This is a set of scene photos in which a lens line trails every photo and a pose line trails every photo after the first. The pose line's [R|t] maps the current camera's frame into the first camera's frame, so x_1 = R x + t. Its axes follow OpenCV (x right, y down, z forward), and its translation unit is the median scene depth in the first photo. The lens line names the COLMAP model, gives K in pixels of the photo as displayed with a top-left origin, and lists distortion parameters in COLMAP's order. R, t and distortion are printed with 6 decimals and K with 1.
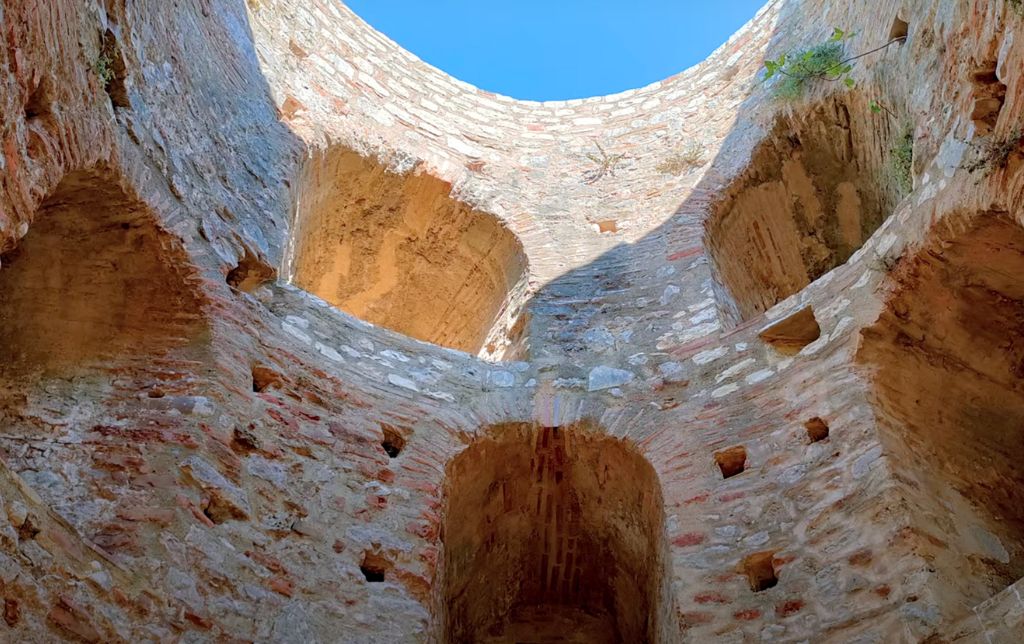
lens RADIAL K [[1089.0, 0, 512.0], [0, 1089.0, 339.9], [0, 0, 1]] dist [0.064995, -0.027176]
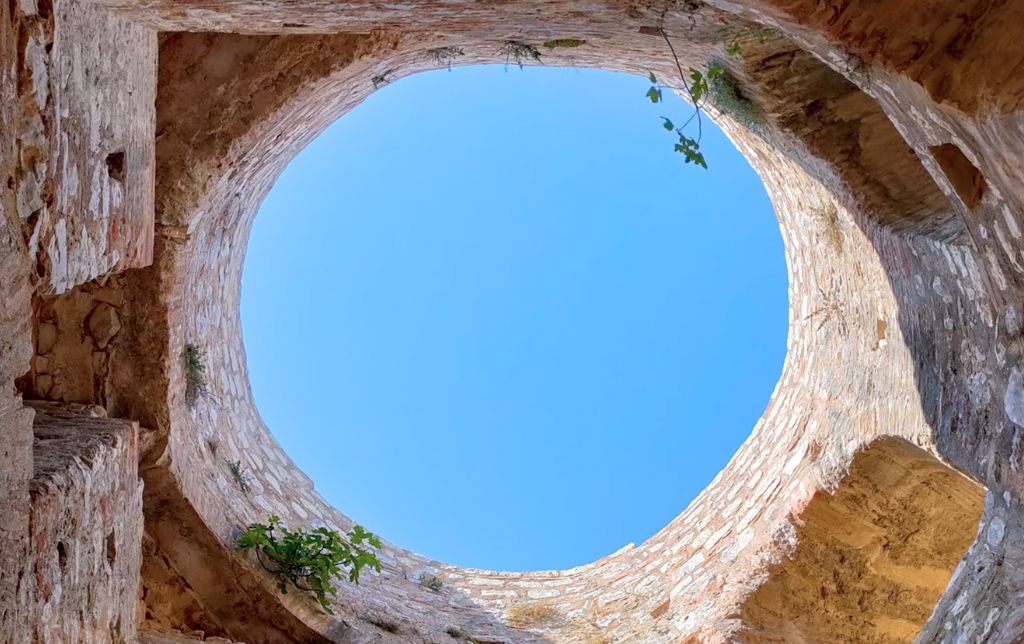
lens RADIAL K [[1089.0, 0, 512.0], [0, 1089.0, 339.9], [0, 0, 1]] dist [0.064995, -0.027176]
pose [[0.095262, -0.982890, -0.157645, 0.189882], [0.772405, 0.172883, -0.611147, 0.197956], [0.627945, -0.063547, 0.775659, 0.161680]]
